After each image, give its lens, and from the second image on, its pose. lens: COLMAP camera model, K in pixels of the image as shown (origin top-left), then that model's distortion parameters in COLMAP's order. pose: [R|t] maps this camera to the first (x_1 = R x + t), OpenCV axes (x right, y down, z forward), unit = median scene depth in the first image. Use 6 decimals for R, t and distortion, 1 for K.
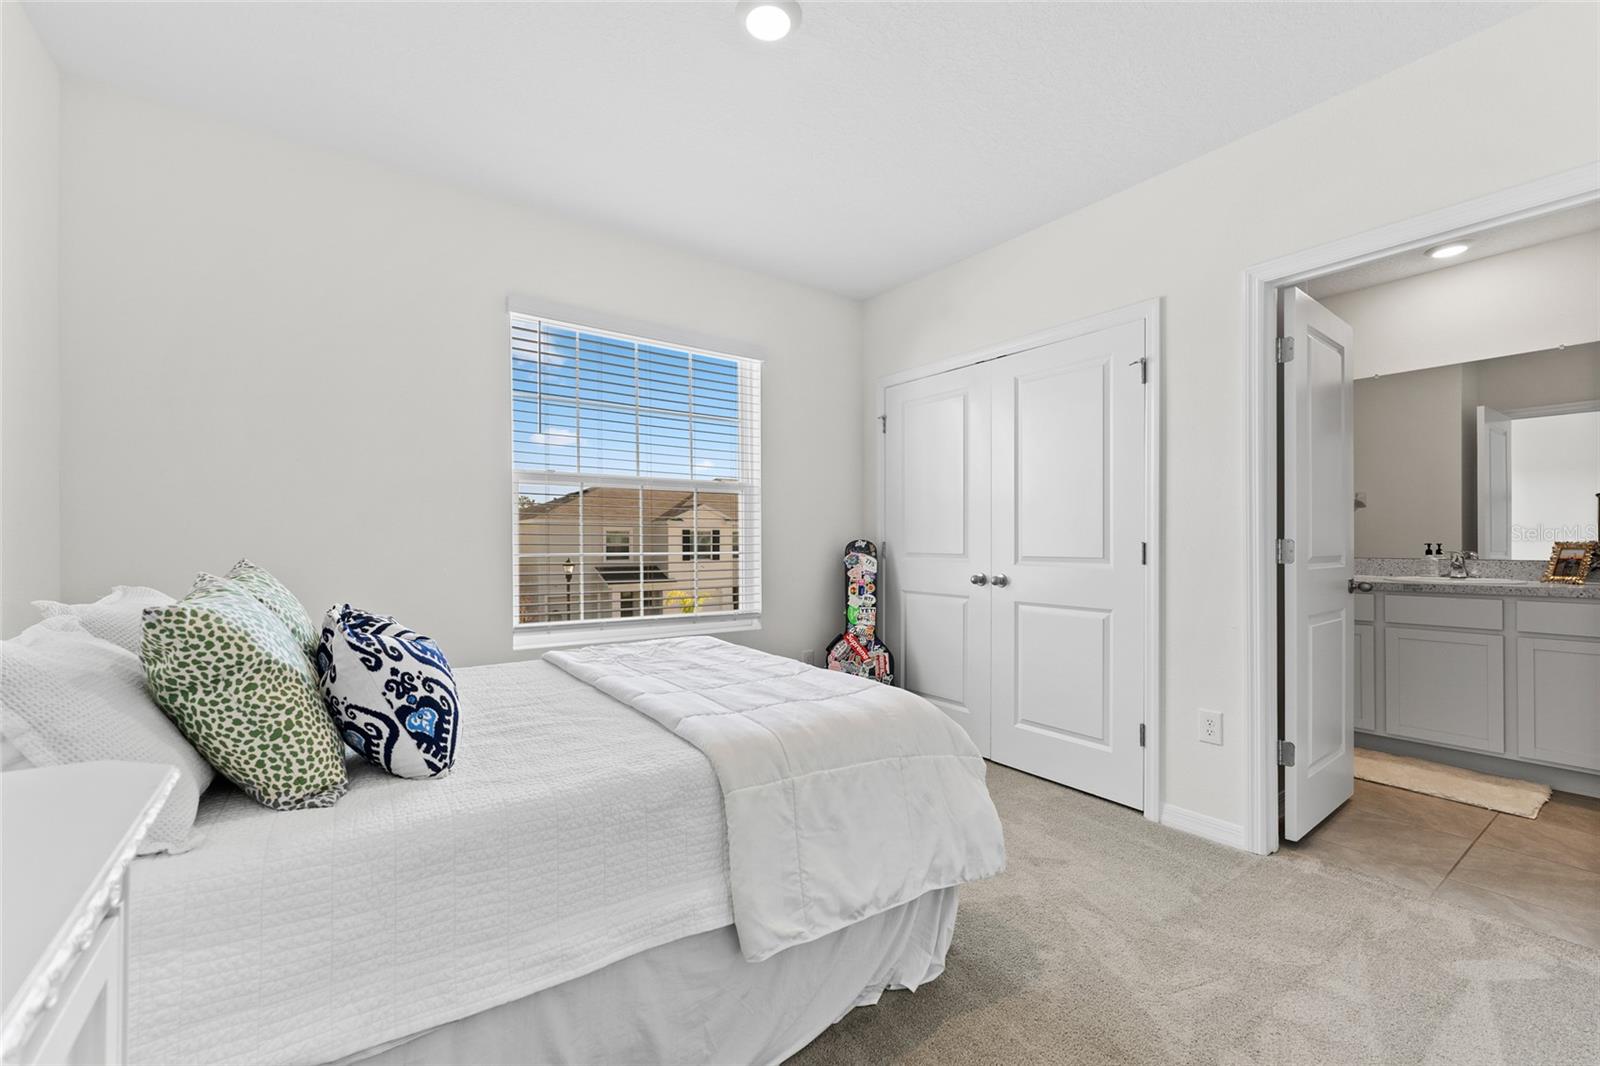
lens RADIAL K [[643.8, 0, 799.5], [0, 643.8, 536.6], [0, 0, 1]] dist [0.000581, 0.000032]
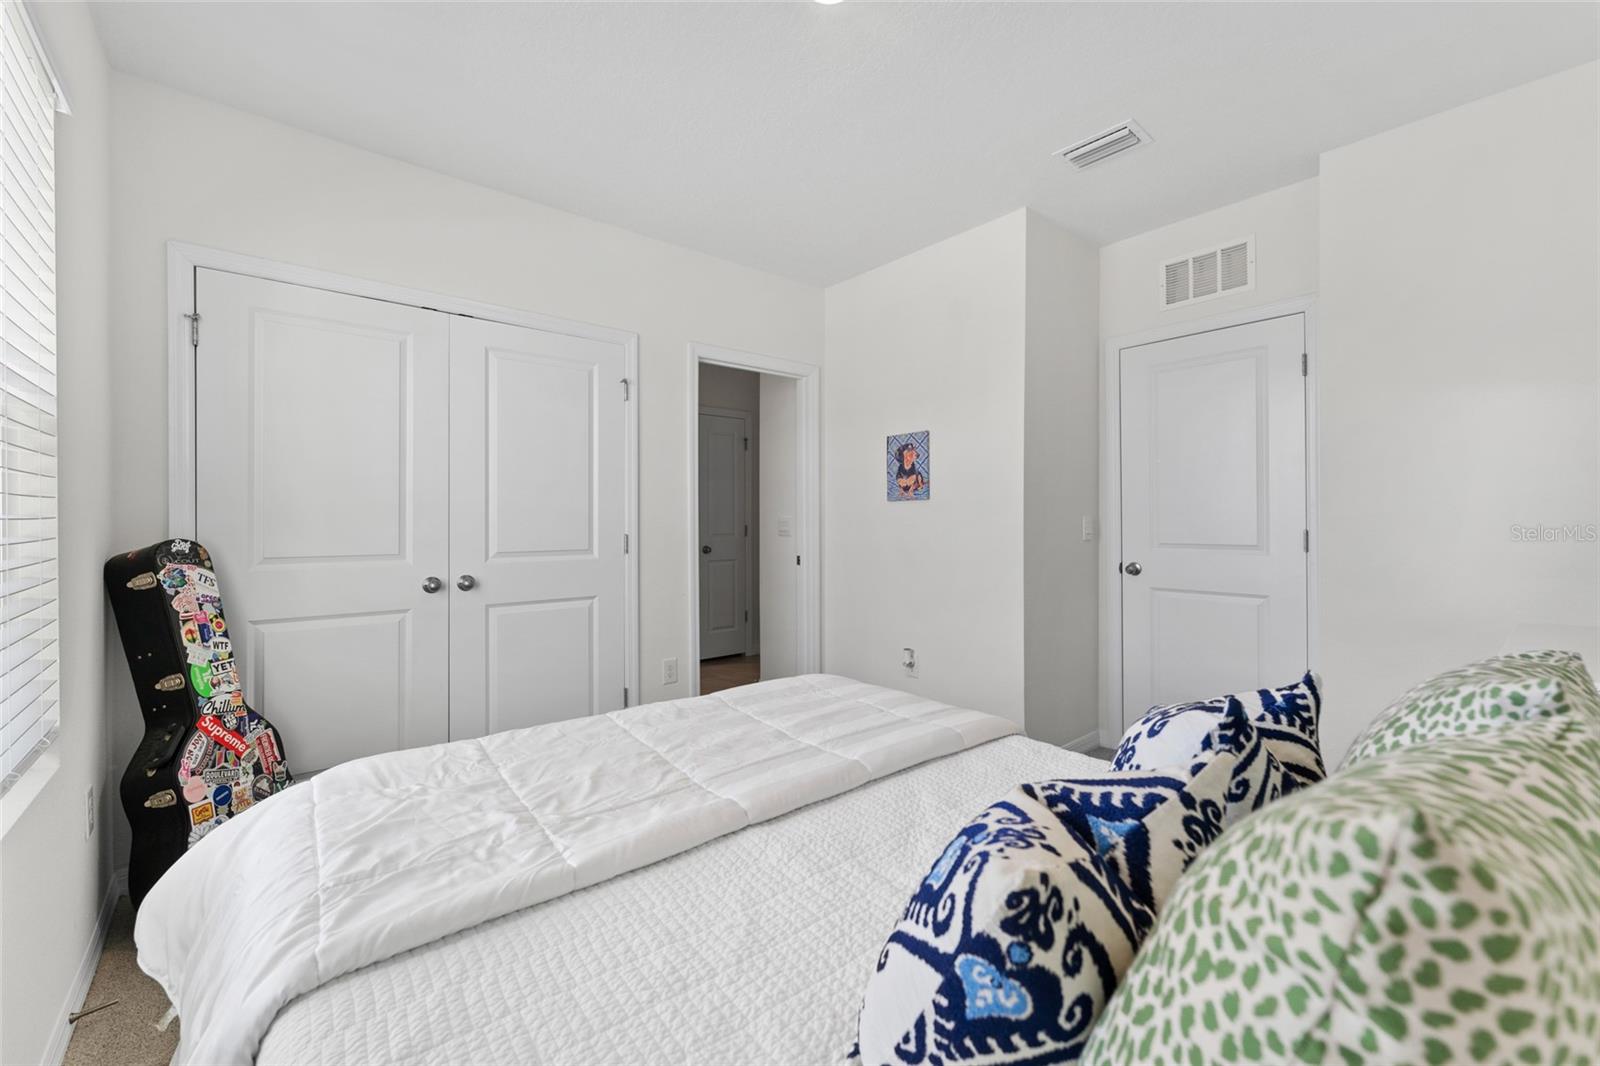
lens RADIAL K [[665.3, 0, 795.9], [0, 665.3, 524.7], [0, 0, 1]] dist [-0.001104, -0.000118]
pose [[-0.072579, -0.015410, 0.997244, -0.506721], [-0.012158, 0.999820, 0.014565, -0.021877], [-0.997289, -0.011067, -0.072753, 0.559854]]
